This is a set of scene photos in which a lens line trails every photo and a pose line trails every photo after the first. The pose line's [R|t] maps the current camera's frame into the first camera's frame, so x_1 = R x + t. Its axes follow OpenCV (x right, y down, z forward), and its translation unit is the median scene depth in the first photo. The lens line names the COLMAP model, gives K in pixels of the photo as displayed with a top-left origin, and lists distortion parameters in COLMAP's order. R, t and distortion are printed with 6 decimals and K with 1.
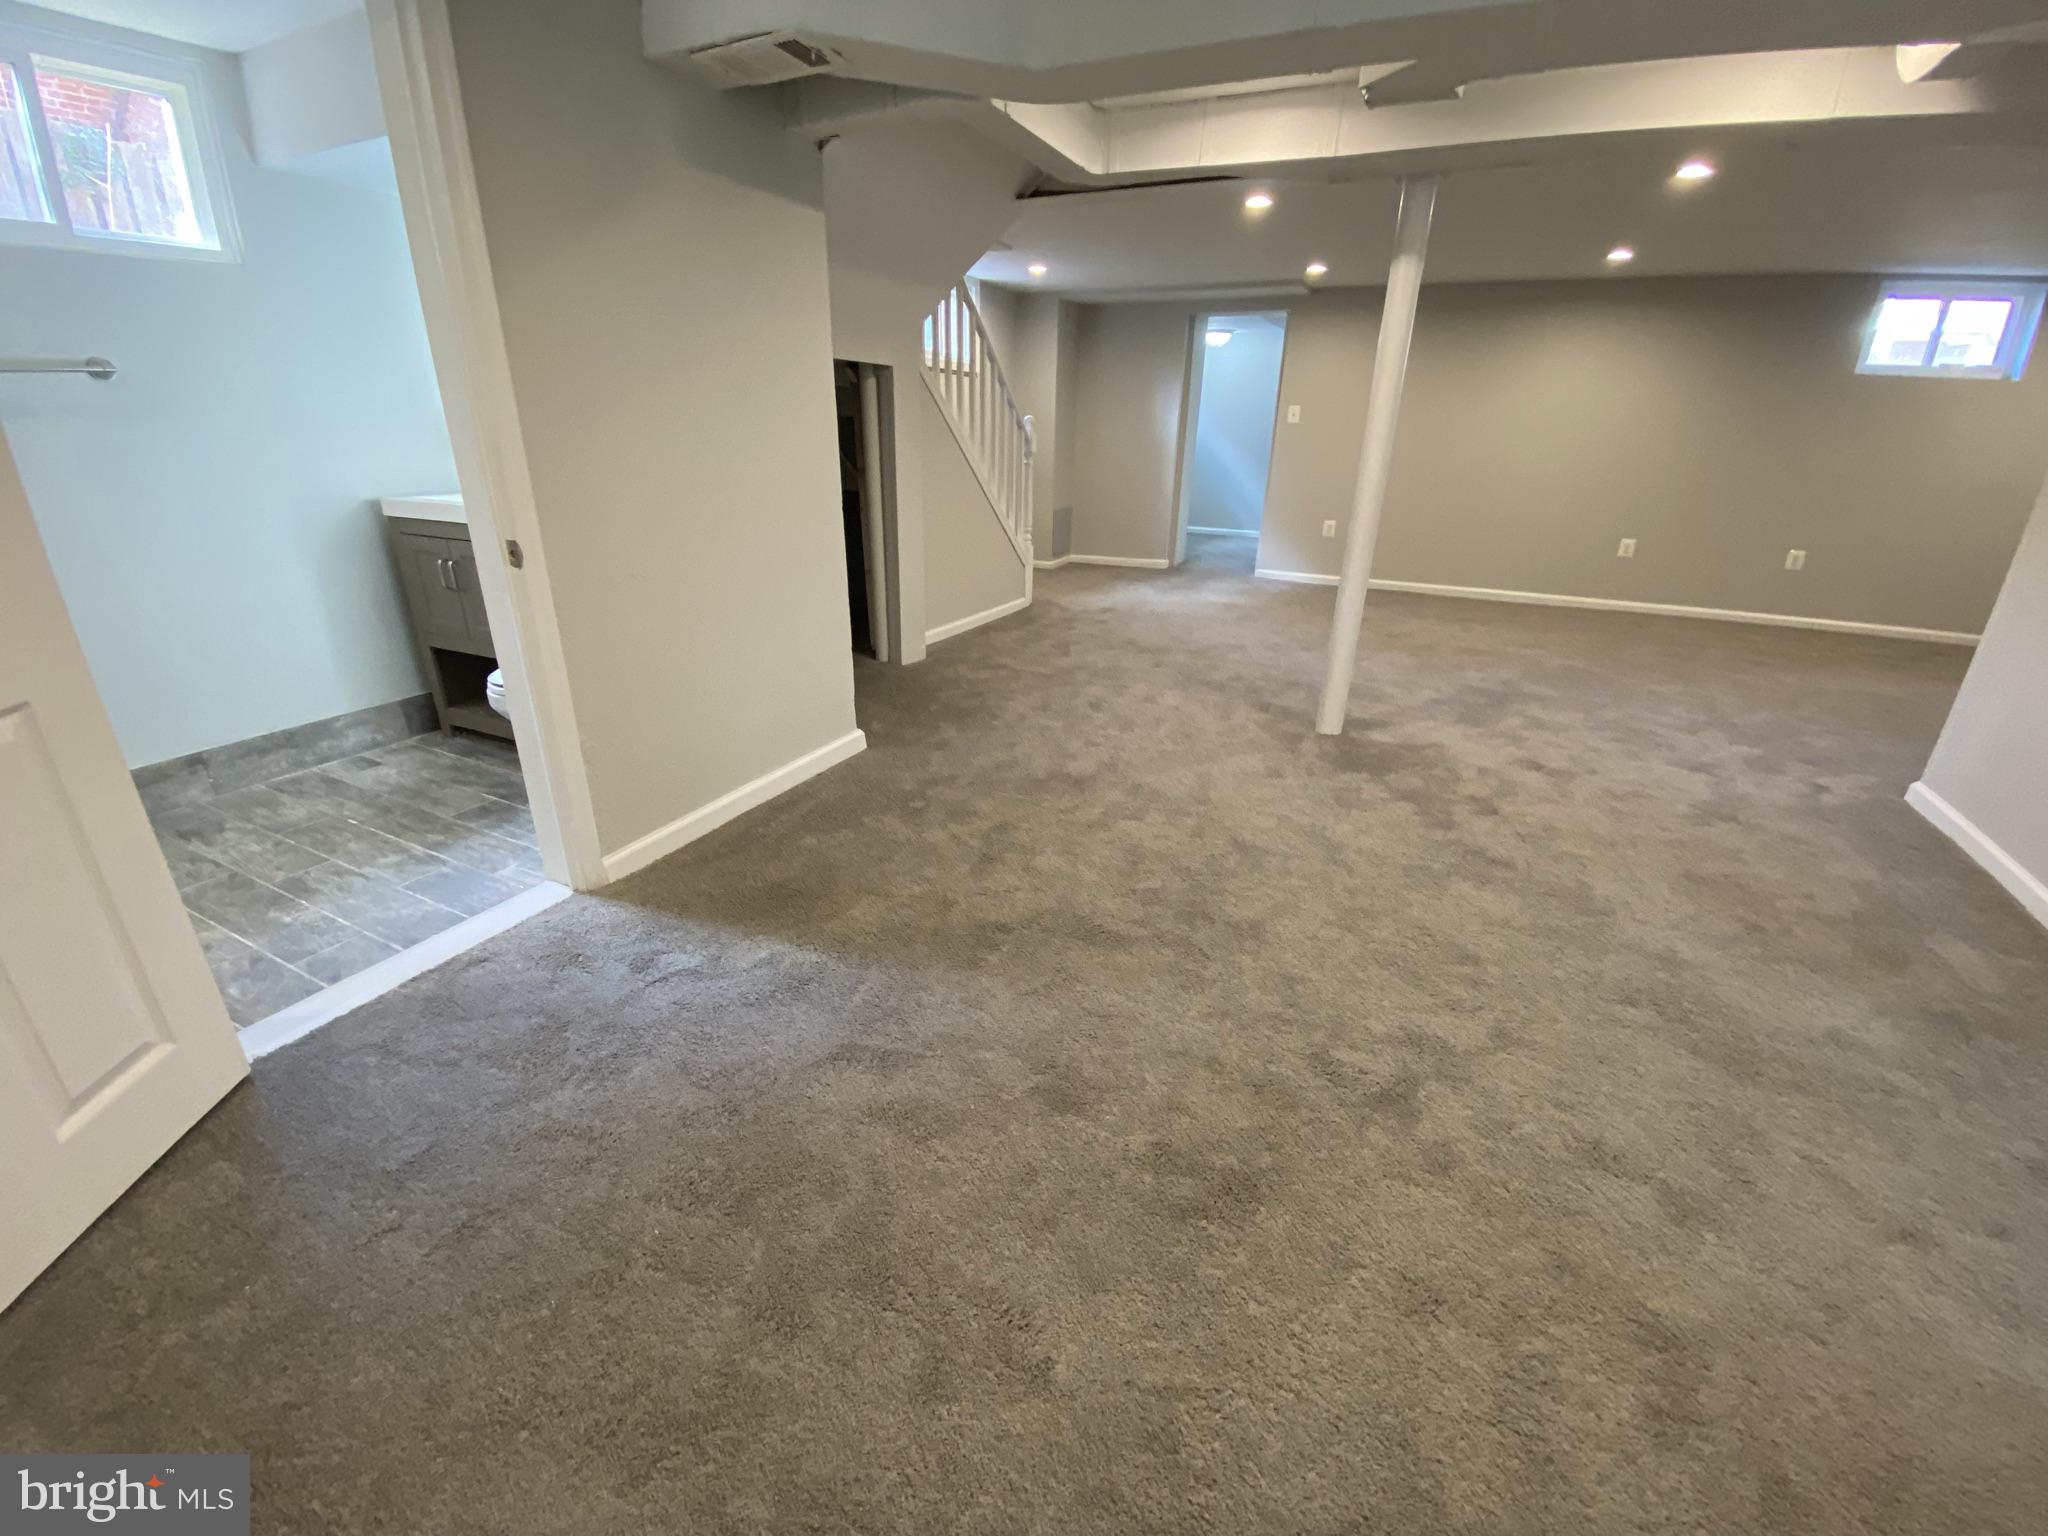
lens RADIAL K [[832.0, 0, 1024.0], [0, 832.0, 768.0], [0, 0, 1]] dist [0.001354, -0.013313]
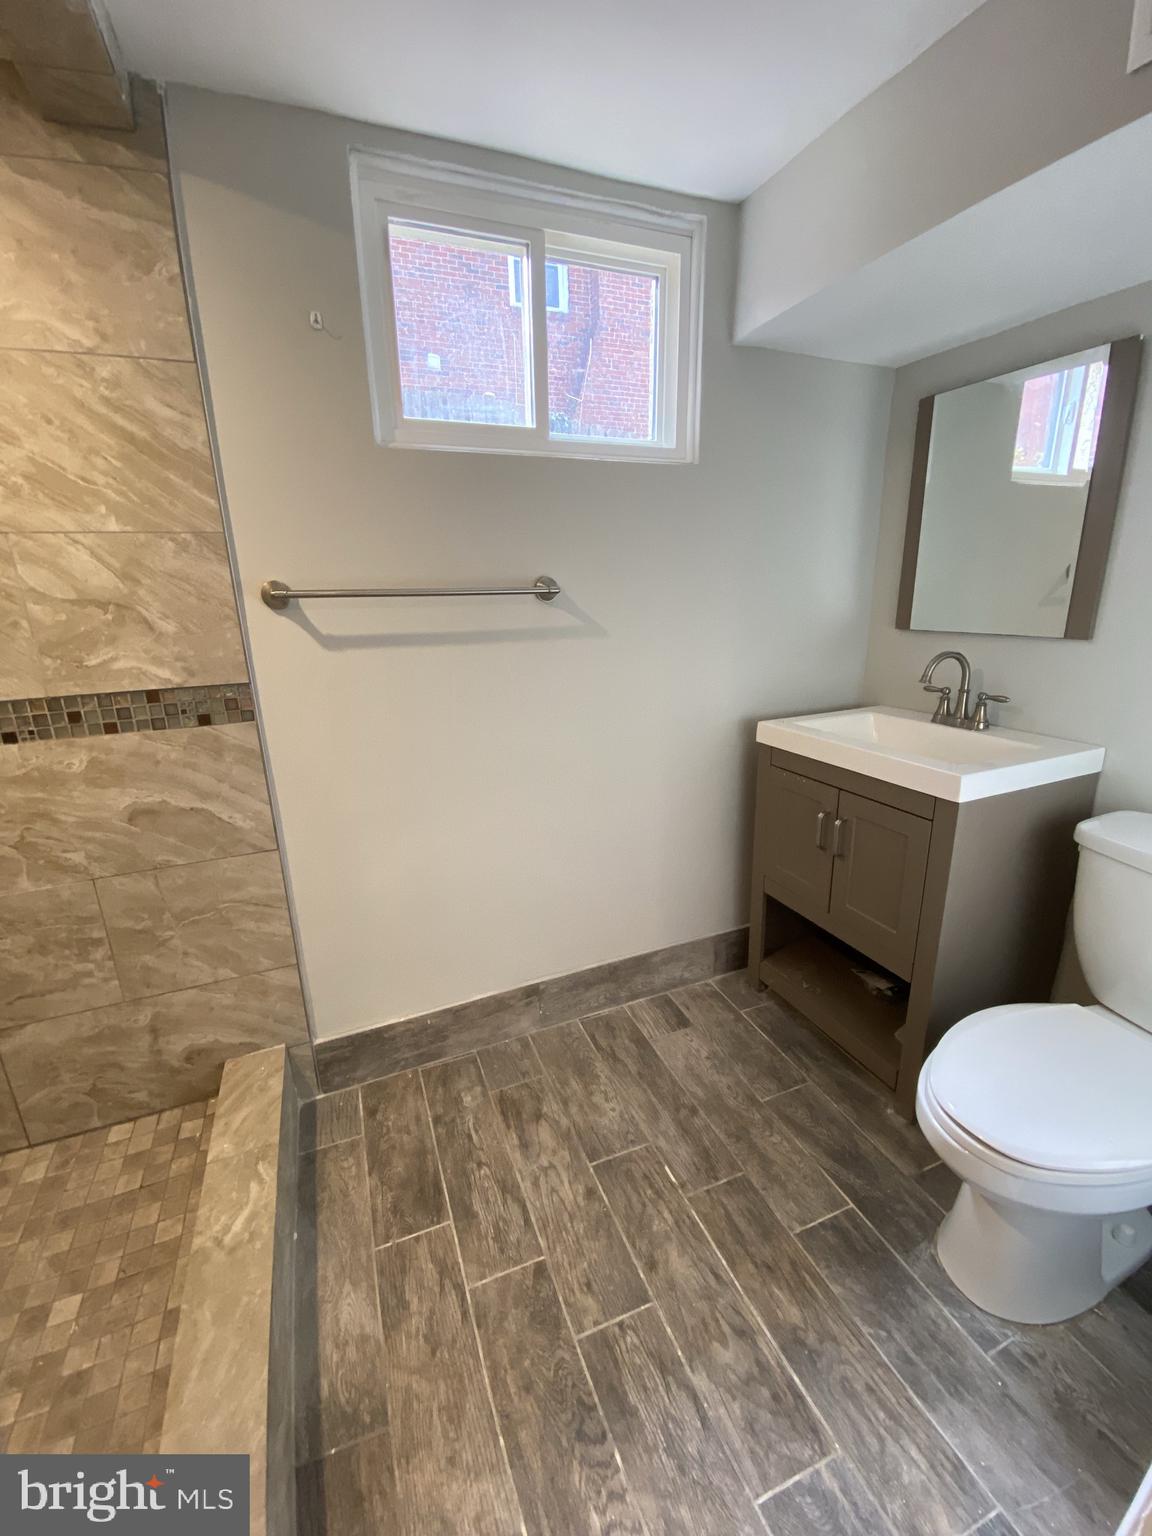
lens RADIAL K [[624.0, 0, 576.0], [0, 624.0, 768.0], [0, 0, 1]] dist [0.001354, -0.013313]
pose [[0.742810, 0.145868, -0.653419, -0.551514], [-0.217239, 0.975683, -0.029148, -0.246108], [0.633278, 0.163600, 0.756435, 0.459151]]
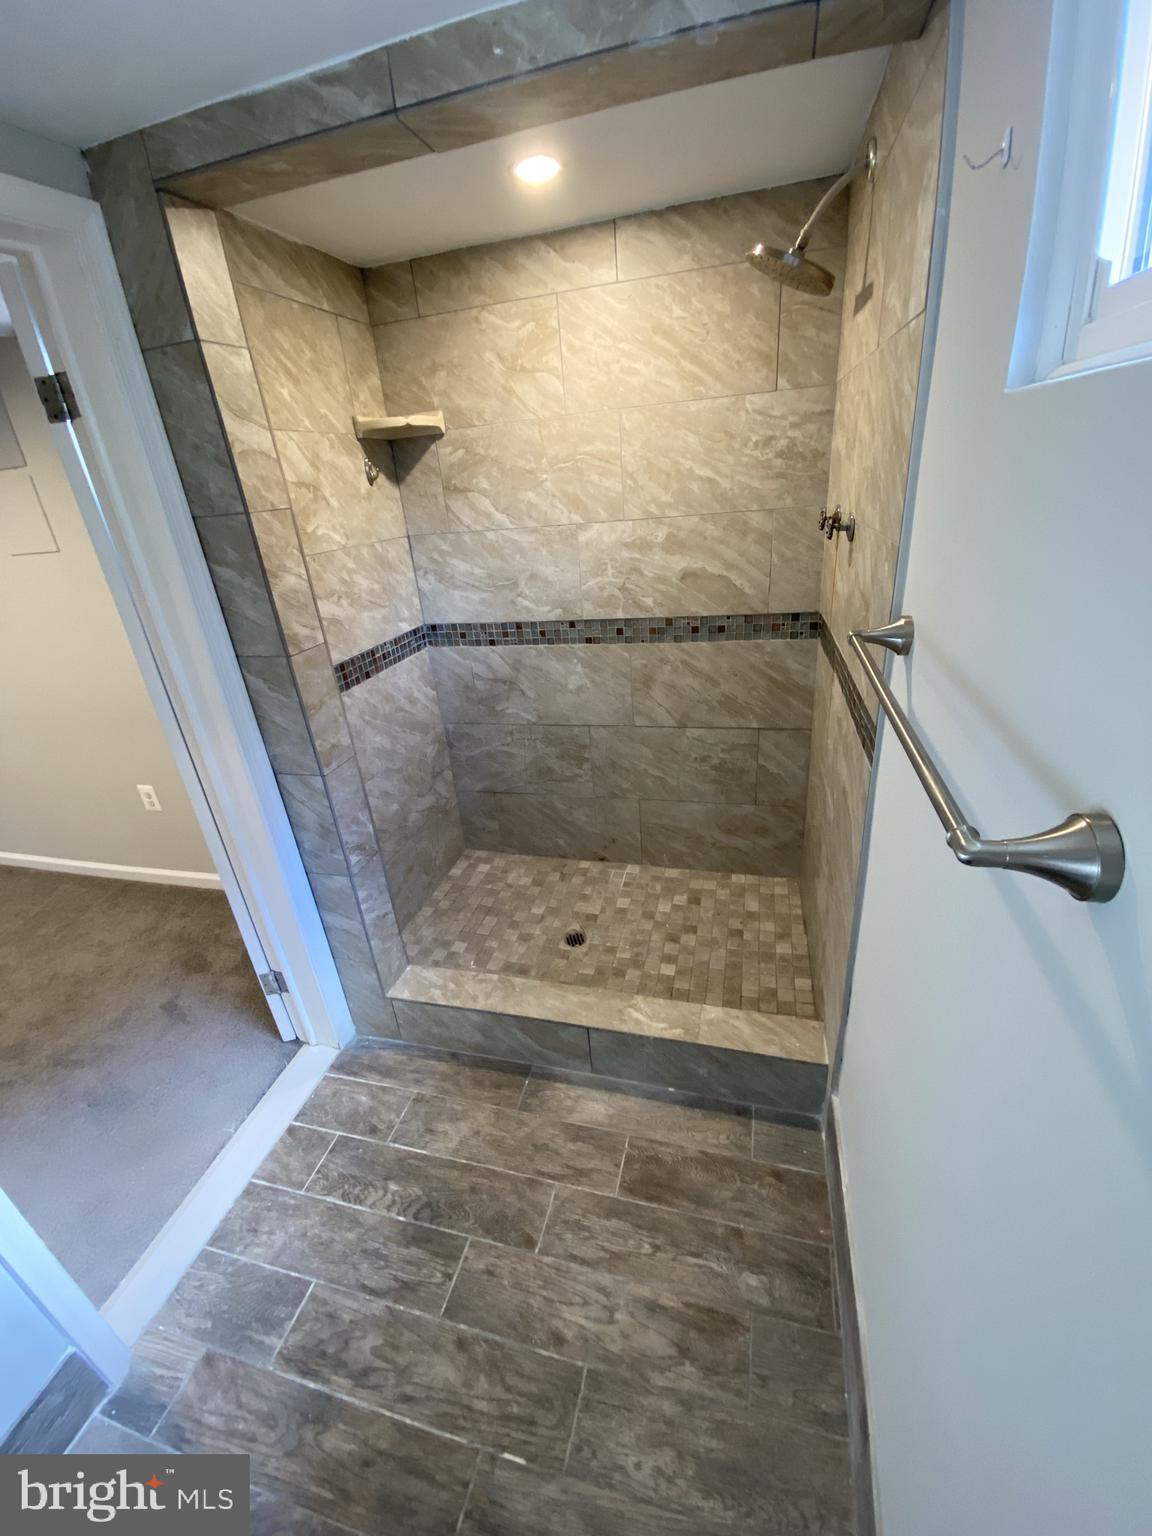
lens RADIAL K [[624.0, 0, 576.0], [0, 624.0, 768.0], [0, 0, 1]] dist [0.001354, -0.013313]
pose [[-0.980100, 0.136884, -0.143762, -0.837070], [-0.012271, 0.681057, 0.732127, -0.556792], [0.198127, 0.719322, -0.665824, 0.922946]]
